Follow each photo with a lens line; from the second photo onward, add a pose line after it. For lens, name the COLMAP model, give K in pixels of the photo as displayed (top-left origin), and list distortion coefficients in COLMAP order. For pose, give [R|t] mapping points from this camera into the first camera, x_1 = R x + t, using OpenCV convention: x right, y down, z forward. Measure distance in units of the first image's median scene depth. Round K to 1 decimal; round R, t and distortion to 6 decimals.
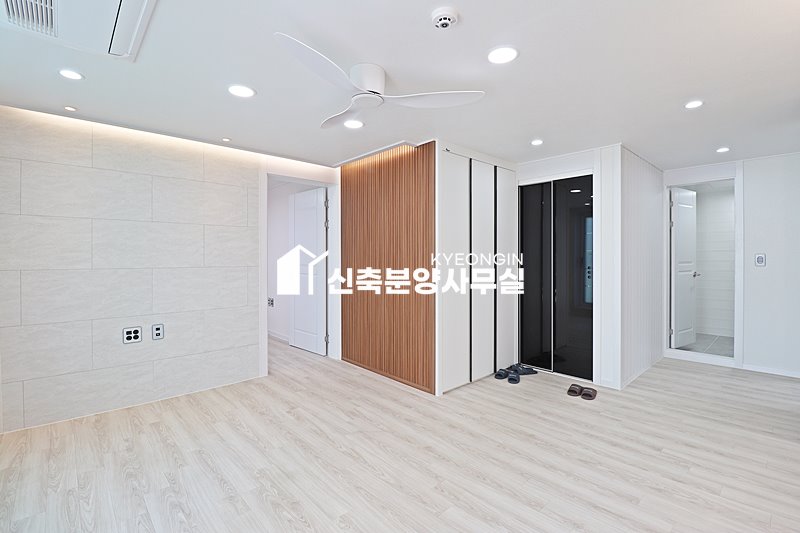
lens RADIAL K [[370.3, 0, 405.2], [0, 370.3, 257.6], [0, 0, 1]] dist [-0.004519, -0.010705]
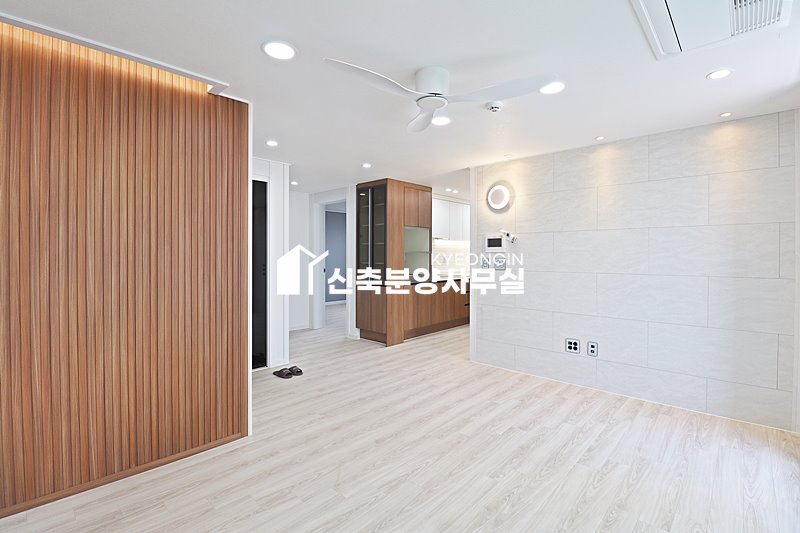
lens RADIAL K [[370.3, 0, 405.9], [0, 370.3, 257.4], [0, 0, 1]] dist [-0.004519, -0.010705]
pose [[-0.077073, -0.003784, 0.997018, -0.763471], [0.001375, 0.999991, 0.003902, -0.000651], [-0.997025, 0.001672, -0.077067, 0.789576]]
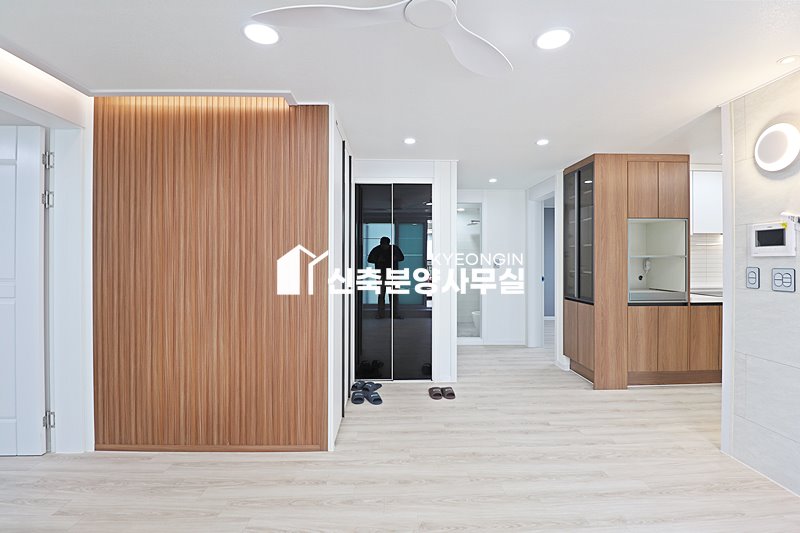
lens RADIAL K [[370.3, 0, 404.3], [0, 370.3, 259.3], [0, 0, 1]] dist [-0.004519, -0.010705]
pose [[0.655675, 0.002936, 0.755038, -0.405258], [0.000847, 0.999989, -0.004624, -0.005921], [-0.755043, 0.003671, 0.655665, 0.434776]]
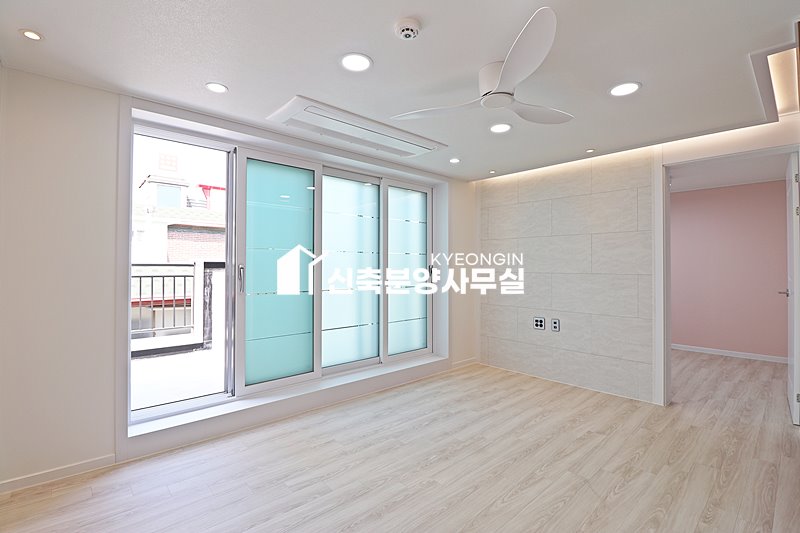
lens RADIAL K [[370.3, 0, 404.4], [0, 370.3, 261.8], [0, 0, 1]] dist [-0.004519, -0.010705]
pose [[-0.008711, -0.009661, -0.999915, 0.590792], [-0.007033, 0.999929, -0.009600, 0.006139], [0.999937, 0.006948, -0.008778, 0.527020]]
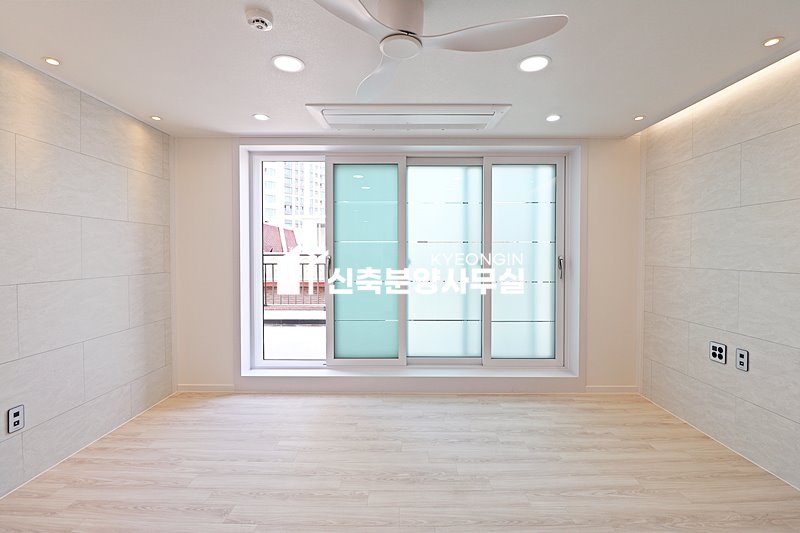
lens RADIAL K [[370.3, 0, 404.1], [0, 370.3, 262.1], [0, 0, 1]] dist [-0.004519, -0.010705]
pose [[-0.685989, 0.018084, -0.727388, 0.303952], [-0.002934, 0.999614, 0.027619, -0.006352], [0.727606, 0.021080, -0.685671, 1.045574]]
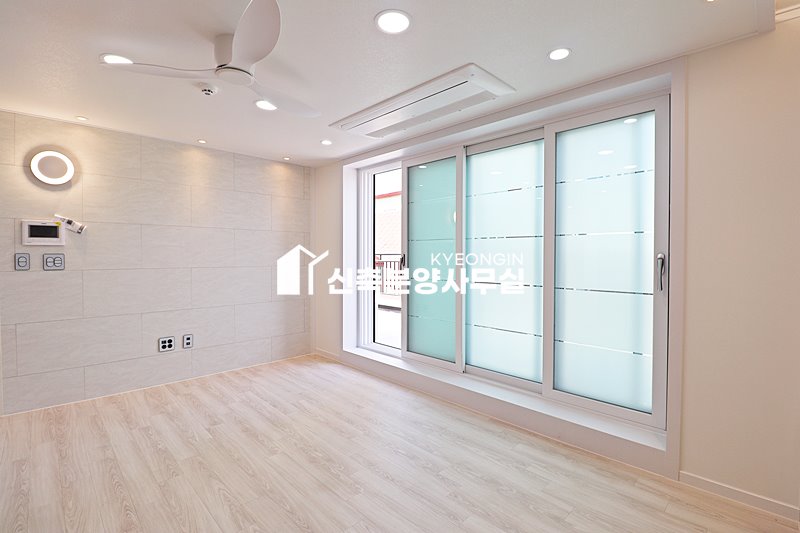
lens RADIAL K [[370.3, 0, 404.6], [0, 370.3, 263.7], [0, 0, 1]] dist [-0.004519, -0.010705]
pose [[-0.999627, -0.001623, -0.027280, -0.338091], [-0.002317, 0.999674, 0.025431, 0.007405], [0.027230, 0.025484, -0.999304, 1.316106]]
